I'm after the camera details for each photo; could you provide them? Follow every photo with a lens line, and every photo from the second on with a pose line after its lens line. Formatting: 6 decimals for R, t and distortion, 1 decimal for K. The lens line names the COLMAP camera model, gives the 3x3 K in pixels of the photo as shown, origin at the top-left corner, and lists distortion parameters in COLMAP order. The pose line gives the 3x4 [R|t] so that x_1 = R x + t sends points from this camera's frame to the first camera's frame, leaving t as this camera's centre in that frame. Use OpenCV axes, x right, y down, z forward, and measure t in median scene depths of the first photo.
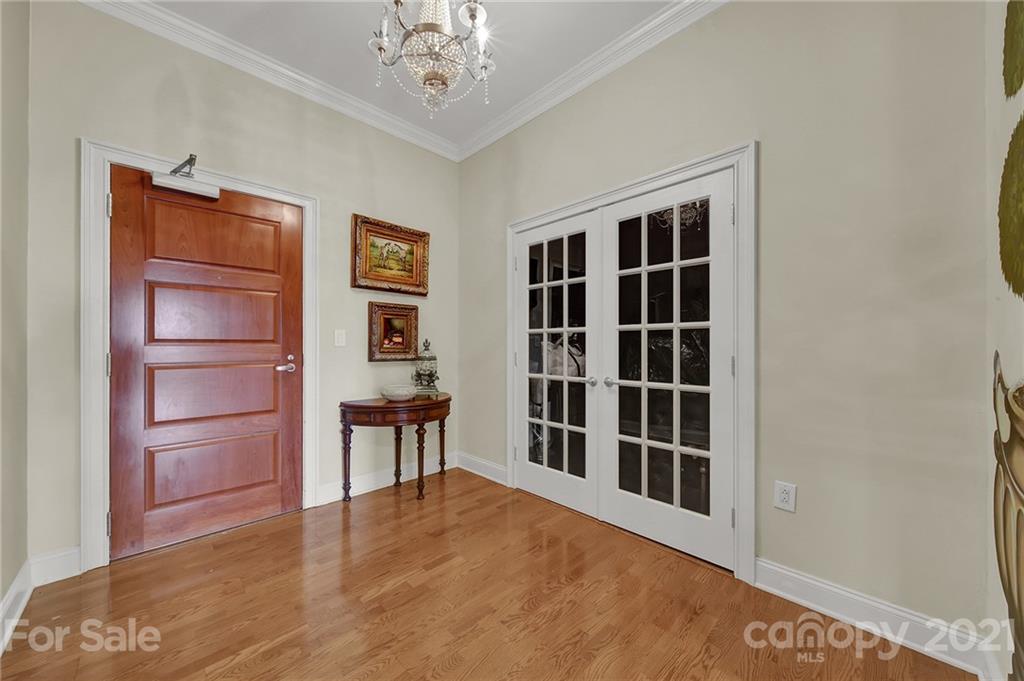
lens RADIAL K [[367.7, 0, 511.5], [0, 367.7, 345.8], [0, 0, 1]] dist [-0.000435, -0.001219]
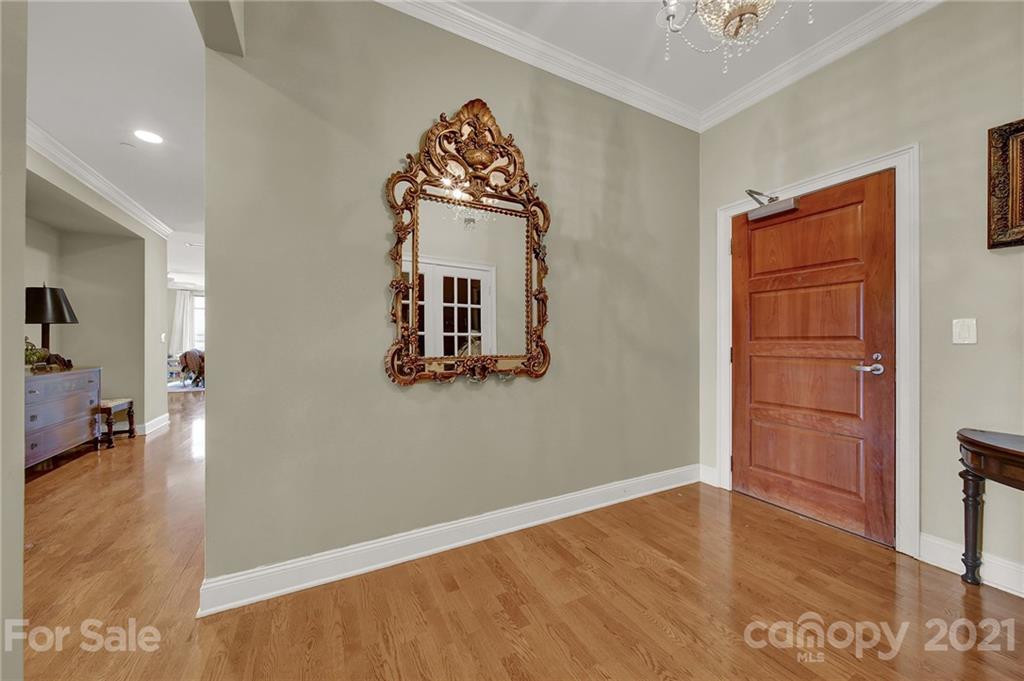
lens RADIAL K [[367.7, 0, 511.0], [0, 367.7, 338.7], [0, 0, 1]] dist [-0.000435, -0.001219]
pose [[-0.285996, -0.003990, -0.958223, 0.444904], [-0.000285, 0.999992, -0.004079, -0.004942], [0.958231, -0.000894, -0.285995, 0.455363]]
